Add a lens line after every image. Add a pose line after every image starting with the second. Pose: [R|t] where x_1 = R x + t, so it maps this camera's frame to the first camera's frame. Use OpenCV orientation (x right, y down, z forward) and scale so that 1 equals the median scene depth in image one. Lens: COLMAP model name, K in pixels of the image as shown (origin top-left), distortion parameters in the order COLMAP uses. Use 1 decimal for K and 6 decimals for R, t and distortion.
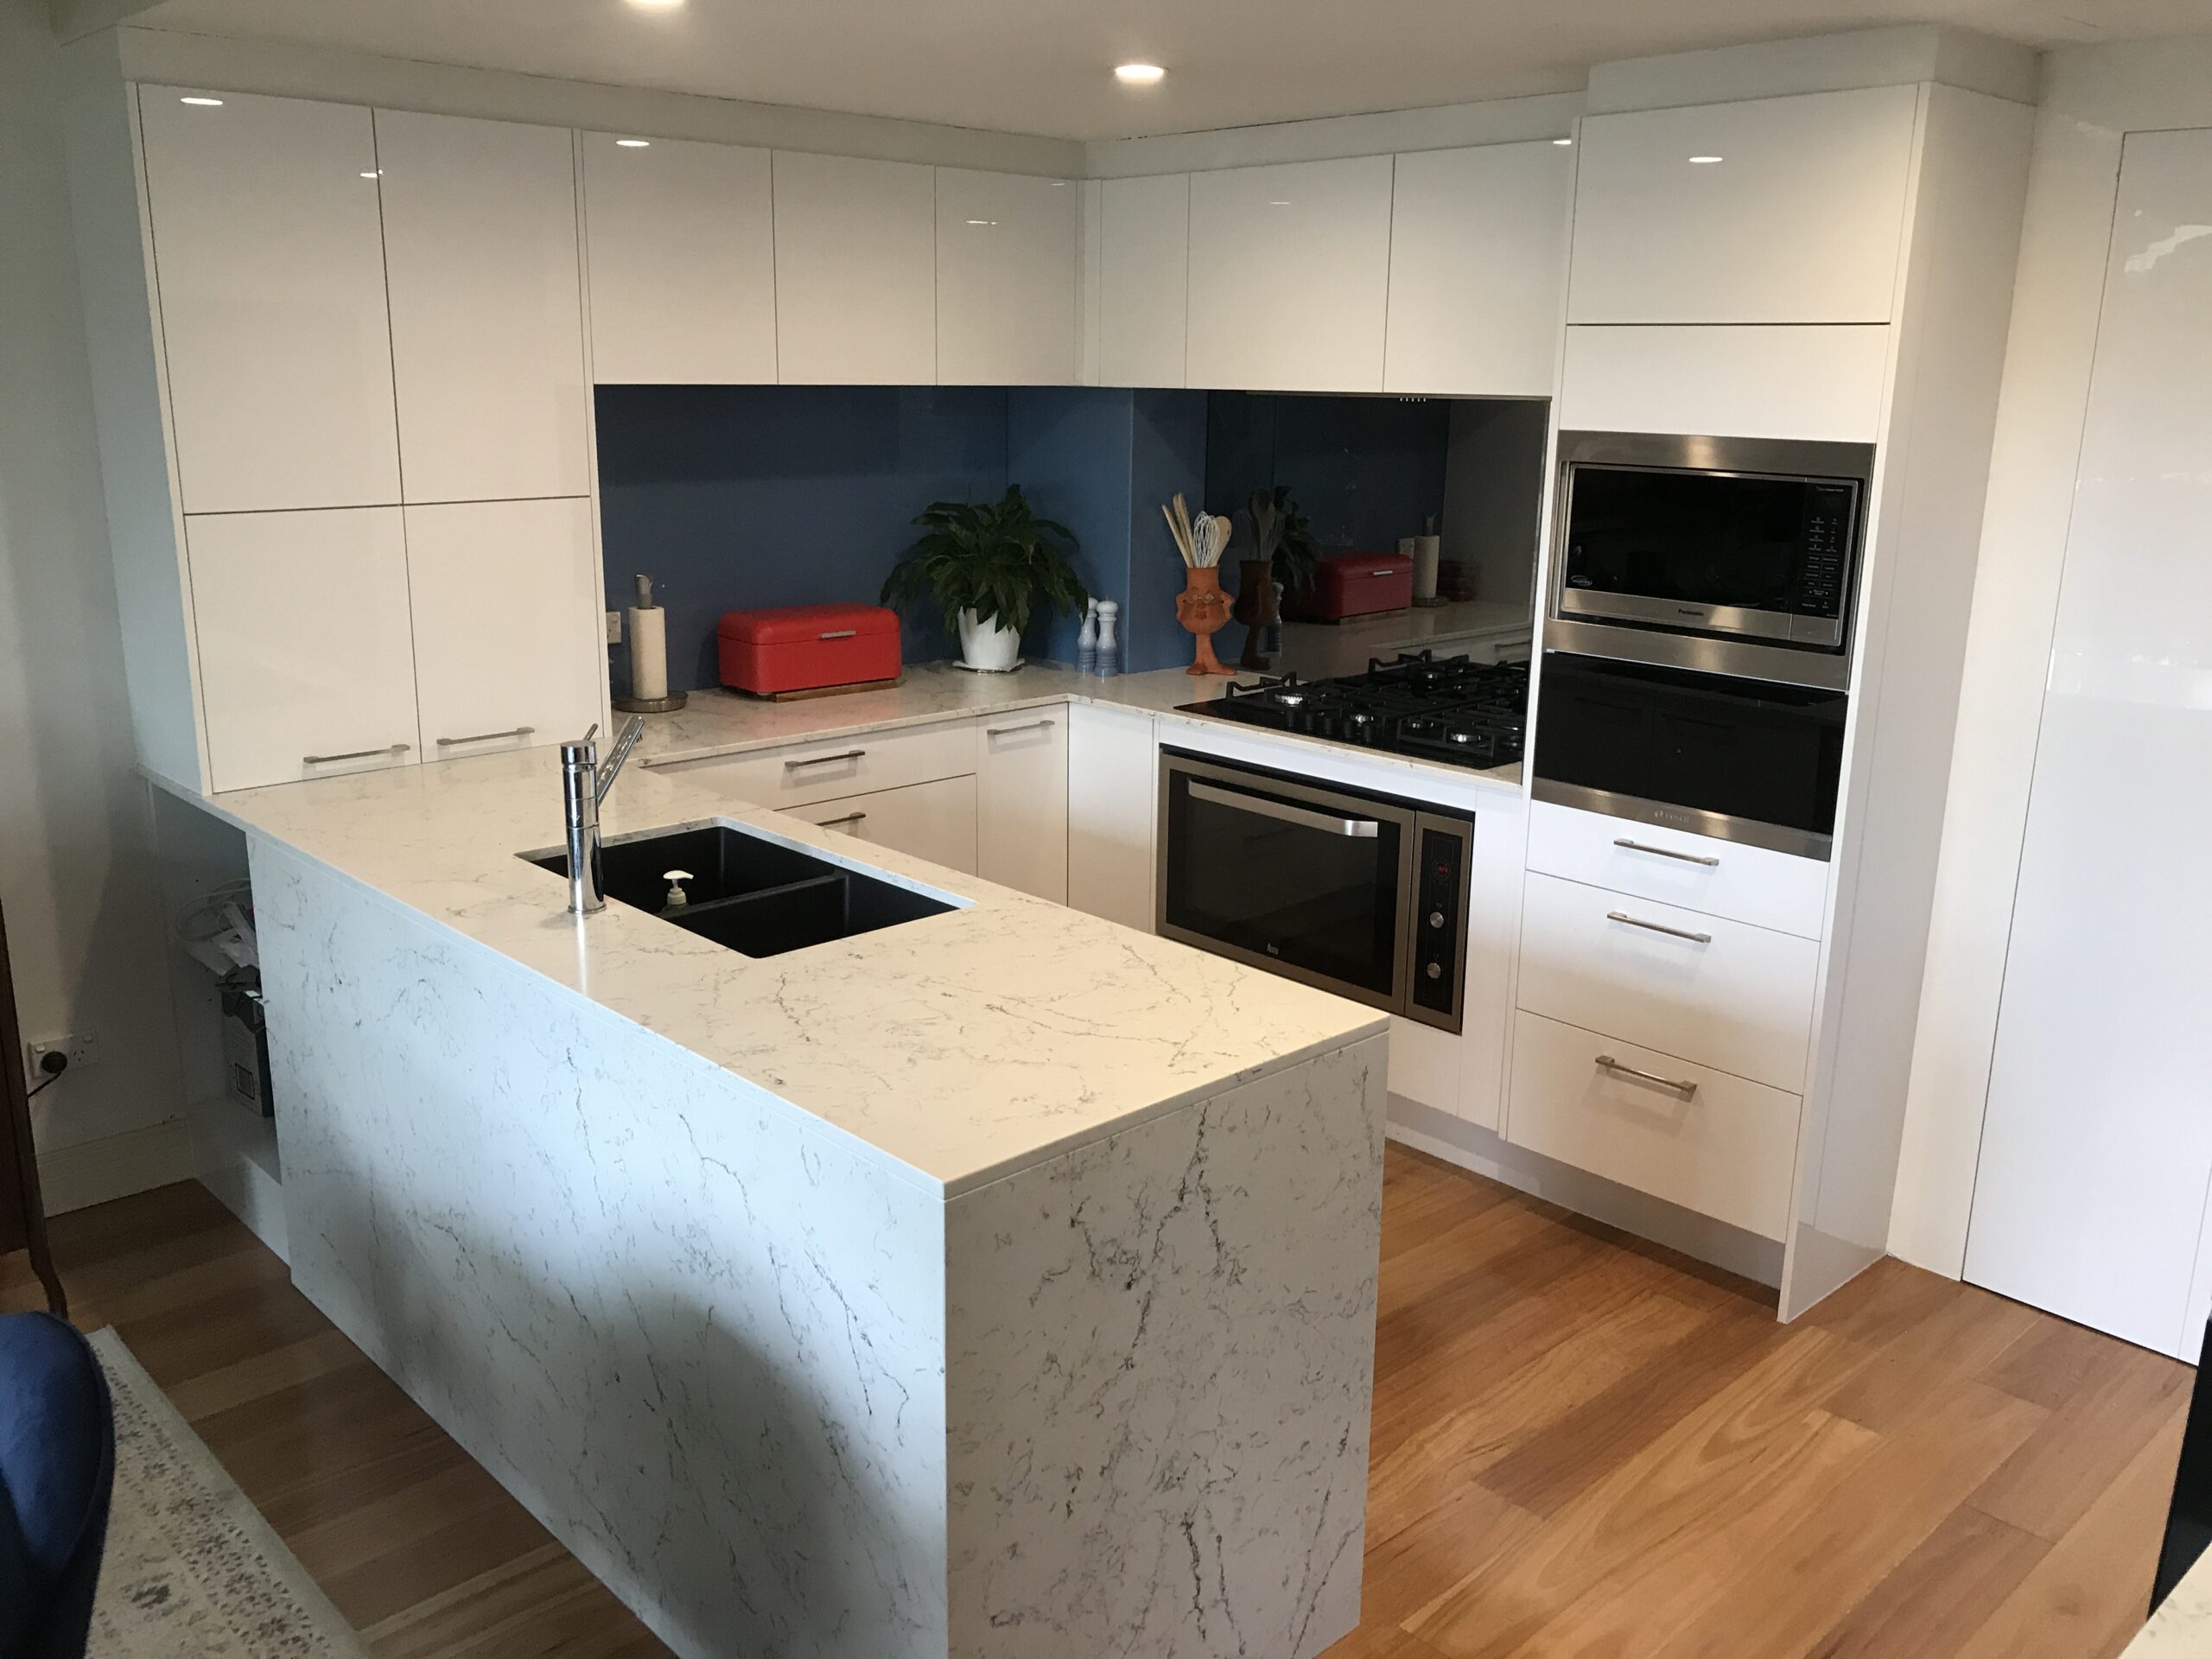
lens RADIAL K [[1848.6, 0, 1100.3], [0, 1848.6, 842.9], [0, 0, 1]] dist [0.016448, -0.015017]
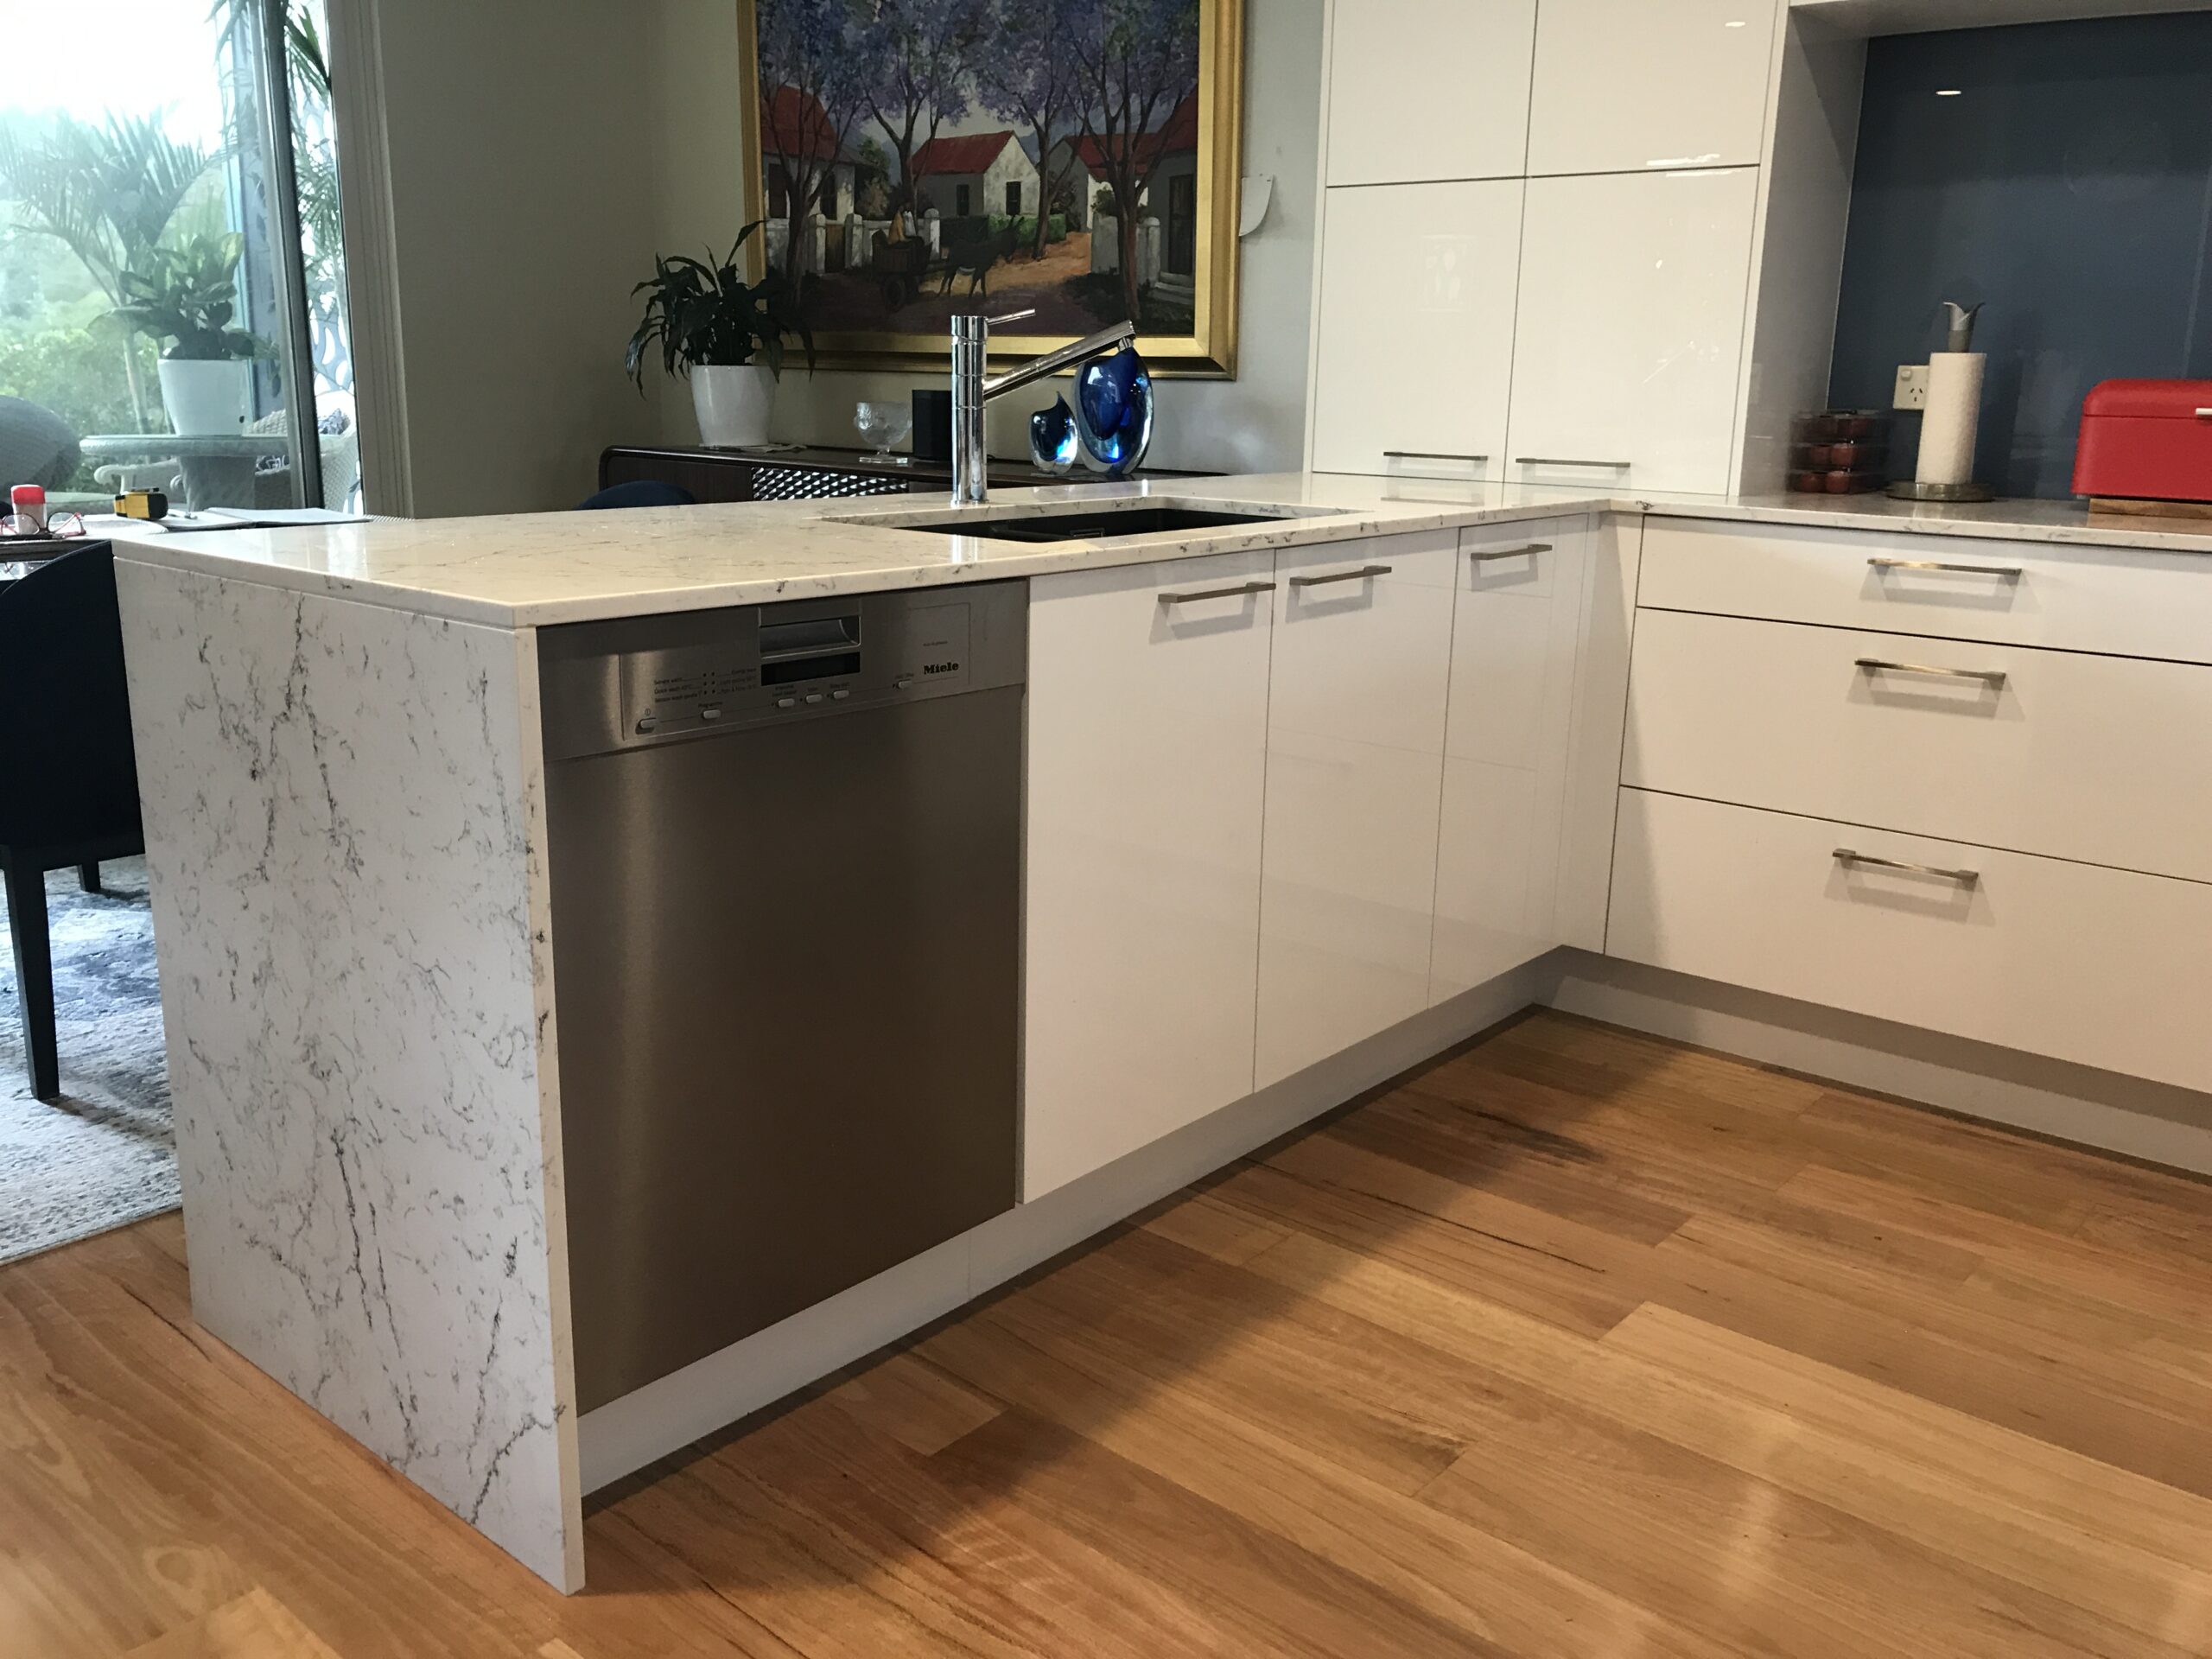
lens RADIAL K [[1848.6, 0, 1029.5], [0, 1848.6, 798.4], [0, 0, 1]] dist [0.016448, -0.015017]
pose [[0.089573, 0.221970, -0.970930, 0.496281], [-0.269036, 0.944002, 0.190994, -0.008285], [0.958956, 0.244107, 0.144276, 0.678887]]
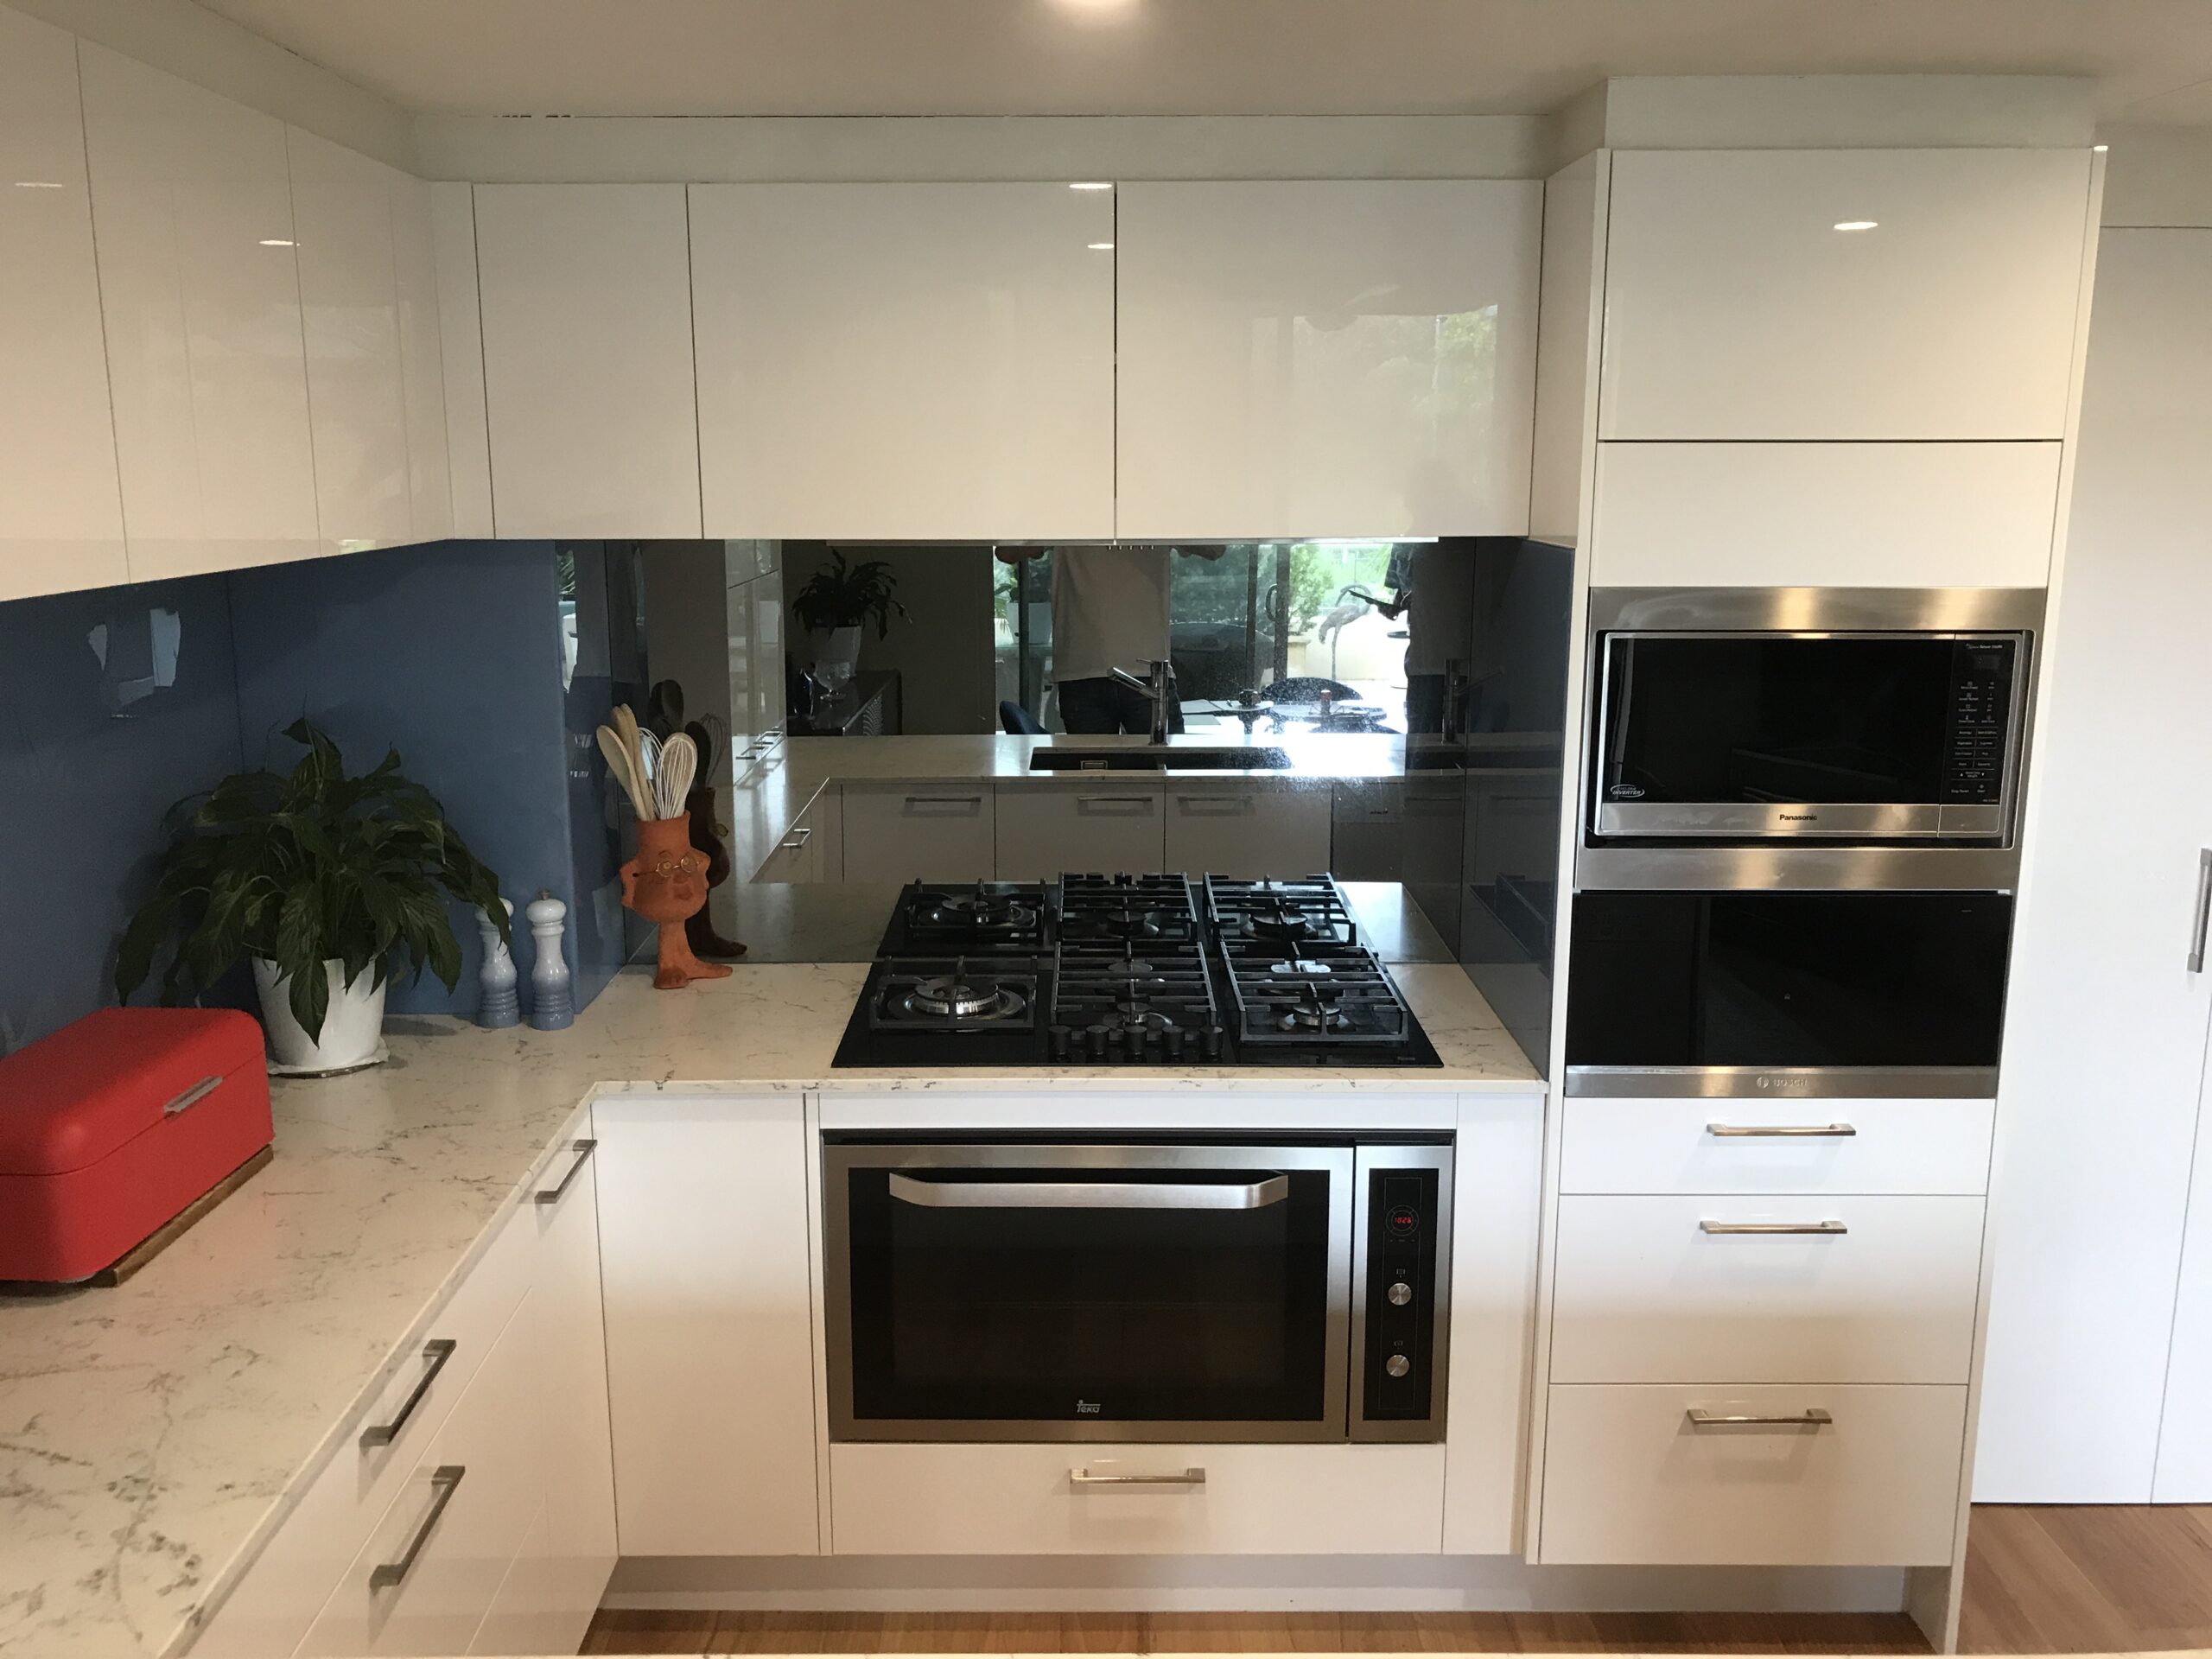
lens RADIAL K [[1848.6, 0, 1165.5], [0, 1848.6, 829.2], [0, 0, 1]] dist [0.016448, -0.015017]
pose [[0.684770, -0.161881, 0.710552, -0.345290], [0.194490, 0.980248, 0.035892, -0.172581], [-0.702327, 0.113618, 0.702728, 0.571468]]
